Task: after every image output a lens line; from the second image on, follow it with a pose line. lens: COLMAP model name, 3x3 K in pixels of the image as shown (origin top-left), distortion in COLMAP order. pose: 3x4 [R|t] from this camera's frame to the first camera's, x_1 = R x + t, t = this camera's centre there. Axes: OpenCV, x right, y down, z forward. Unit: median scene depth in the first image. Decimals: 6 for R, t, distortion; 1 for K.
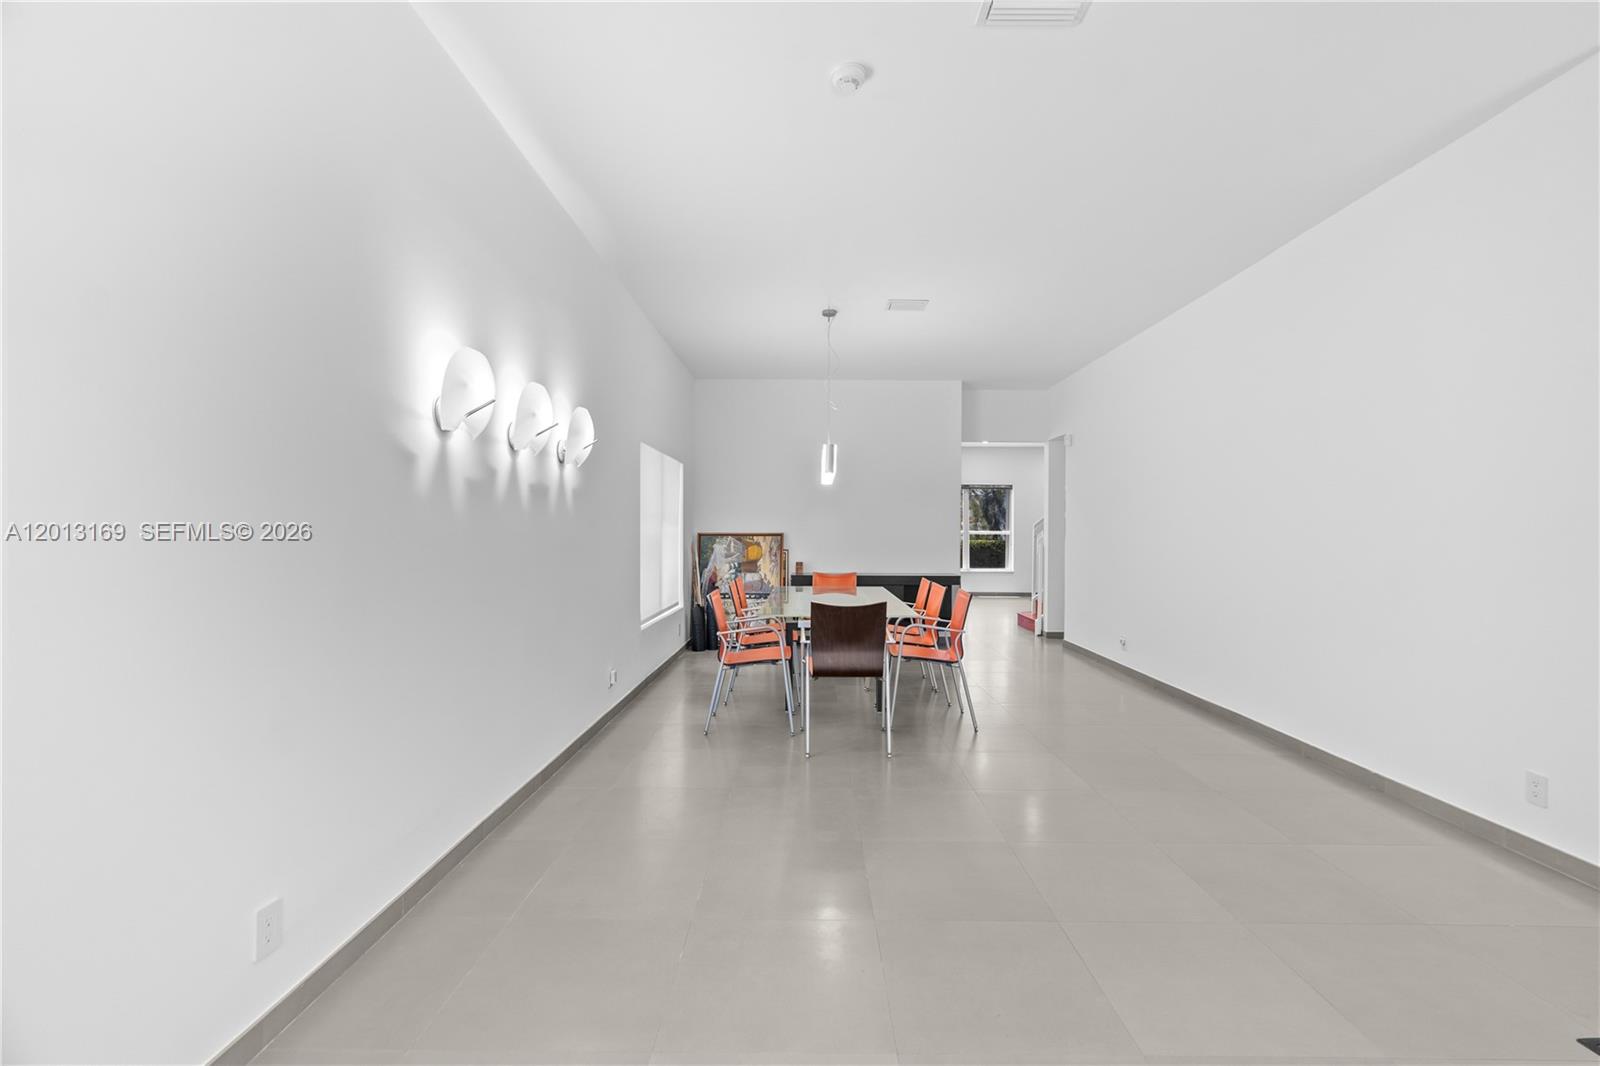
lens RADIAL K [[715.0, 0, 804.4], [0, 715.0, 532.9], [0, 0, 1]] dist [-0.007642, 0.002062]
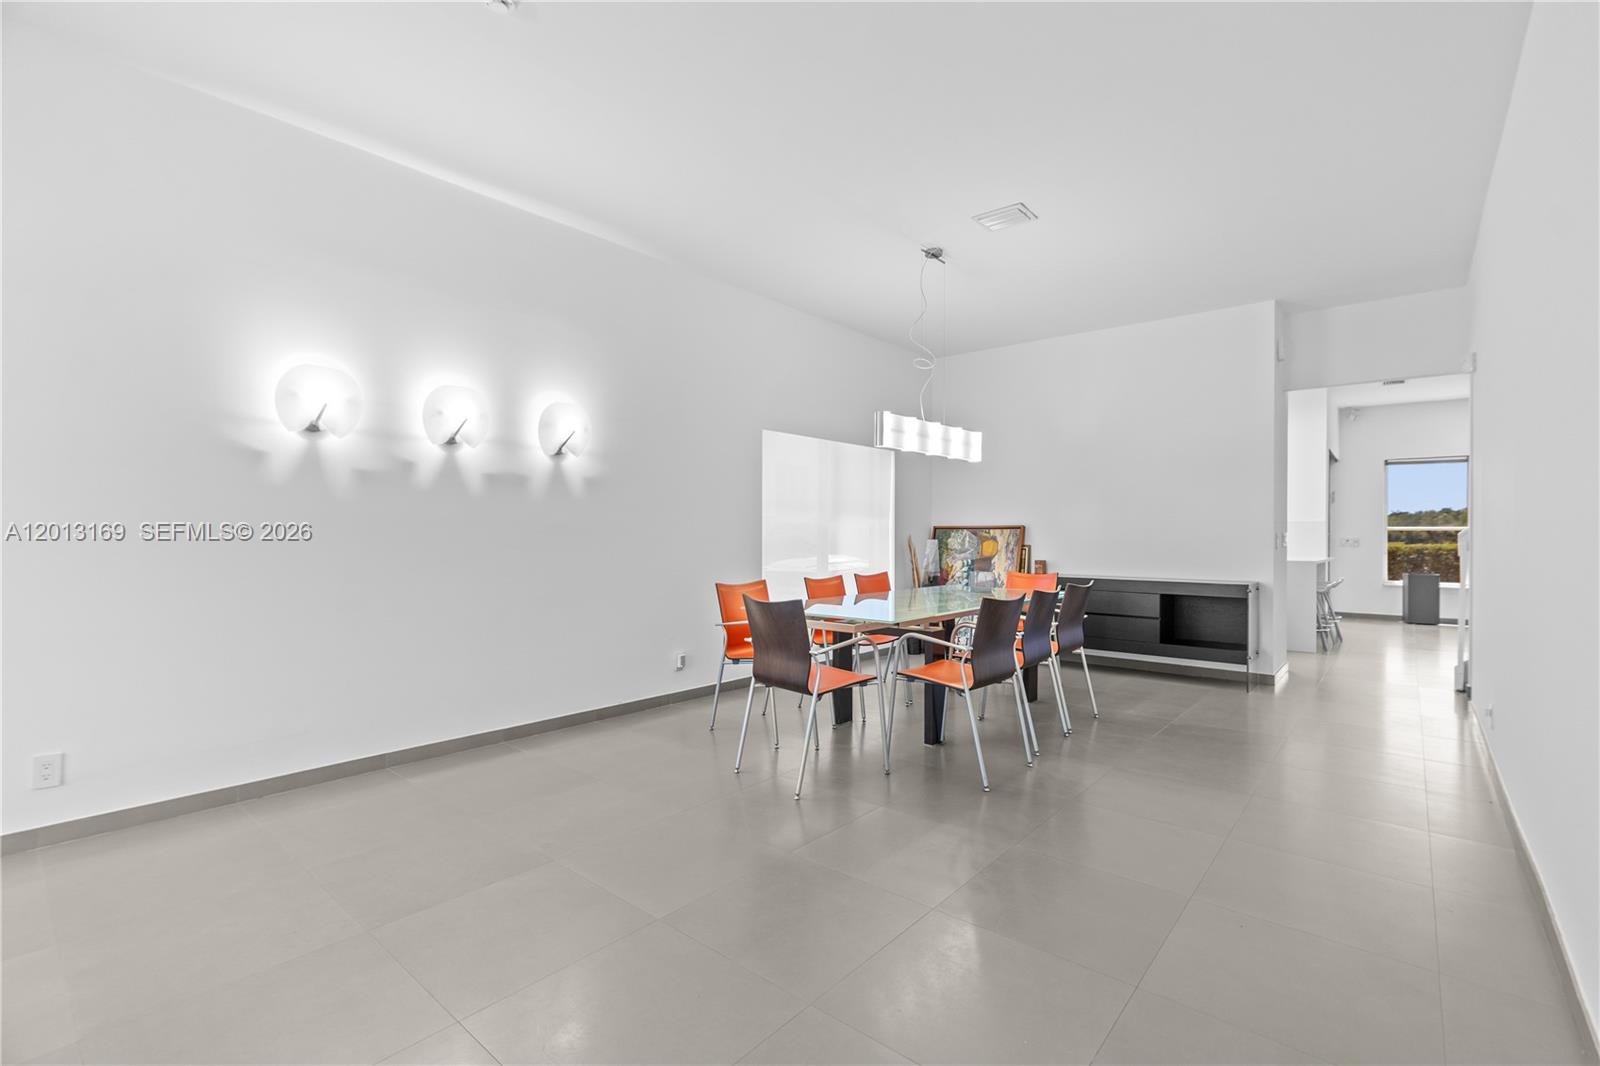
lens RADIAL K [[715.0, 0, 805.2], [0, 715.0, 533.6], [0, 0, 1]] dist [-0.007642, 0.002062]
pose [[0.766654, -0.001737, -0.642059, 0.316988], [-0.000421, 0.999995, -0.003208, 0.012616], [0.642061, 0.002730, 0.766649, 0.193908]]
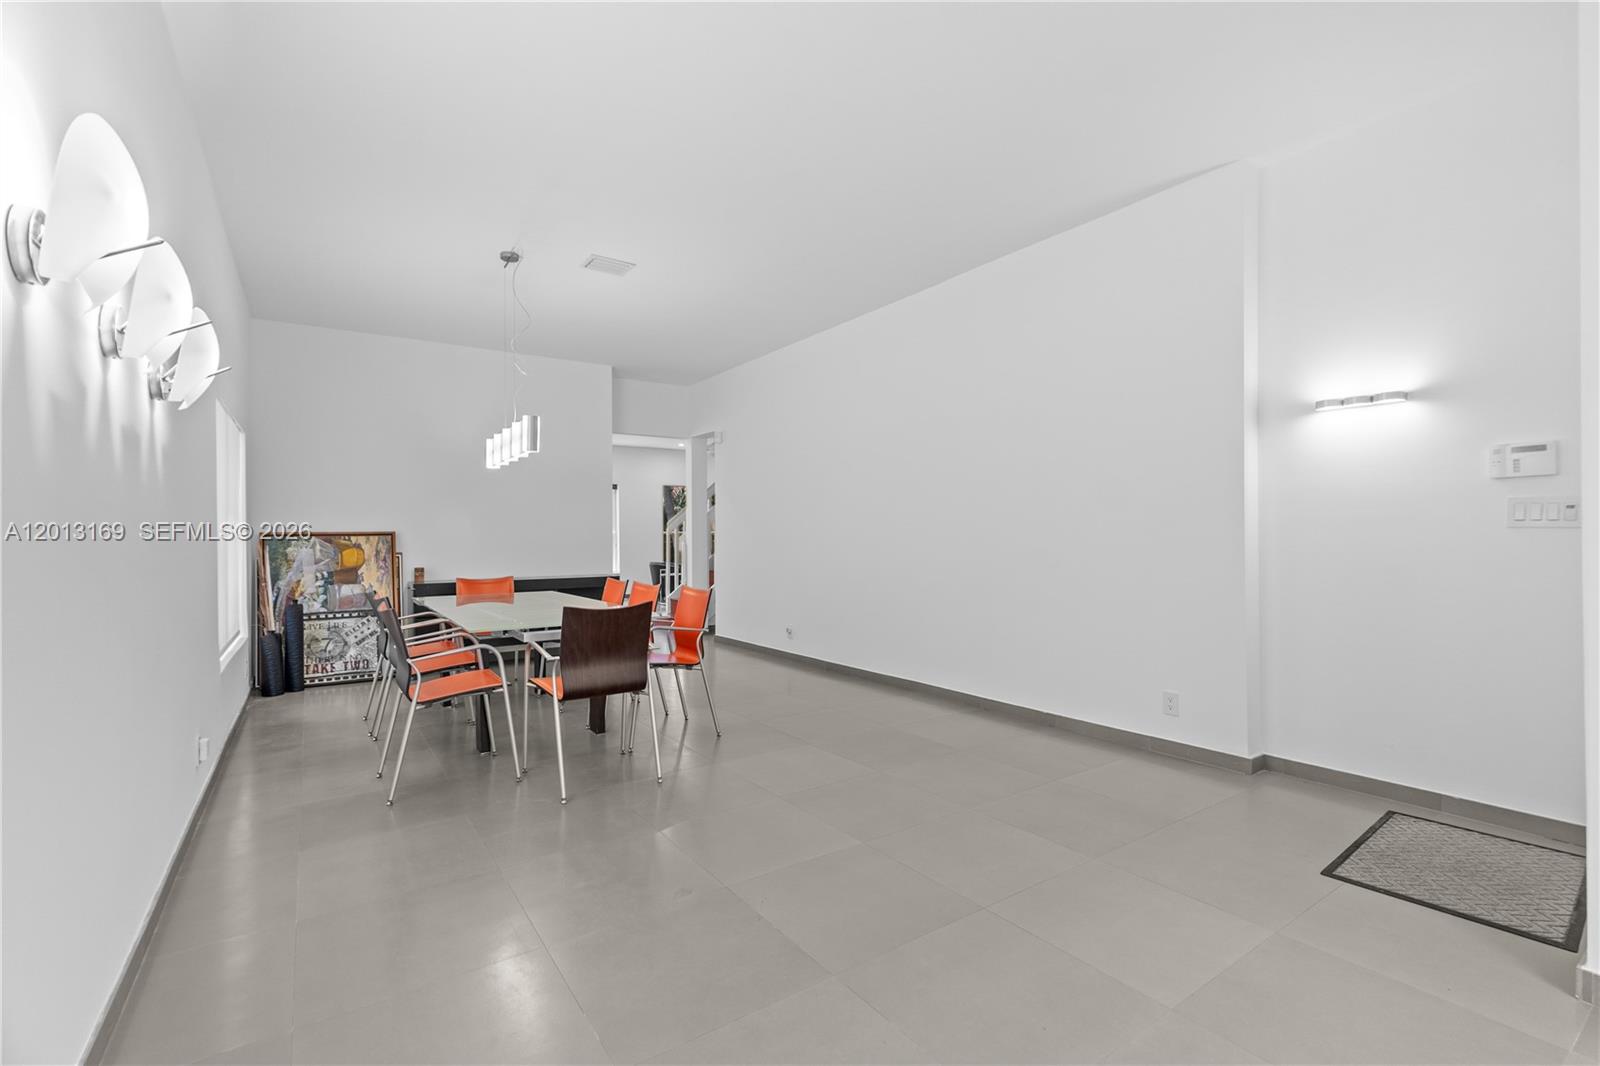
lens RADIAL K [[715.0, 0, 802.4], [0, 715.0, 534.8], [0, 0, 1]] dist [-0.007642, 0.002062]
pose [[0.820427, -0.011212, 0.571642, -0.112026], [0.014177, 0.999899, -0.000735, 0.010657], [-0.571576, 0.008707, 0.820503, 0.099383]]
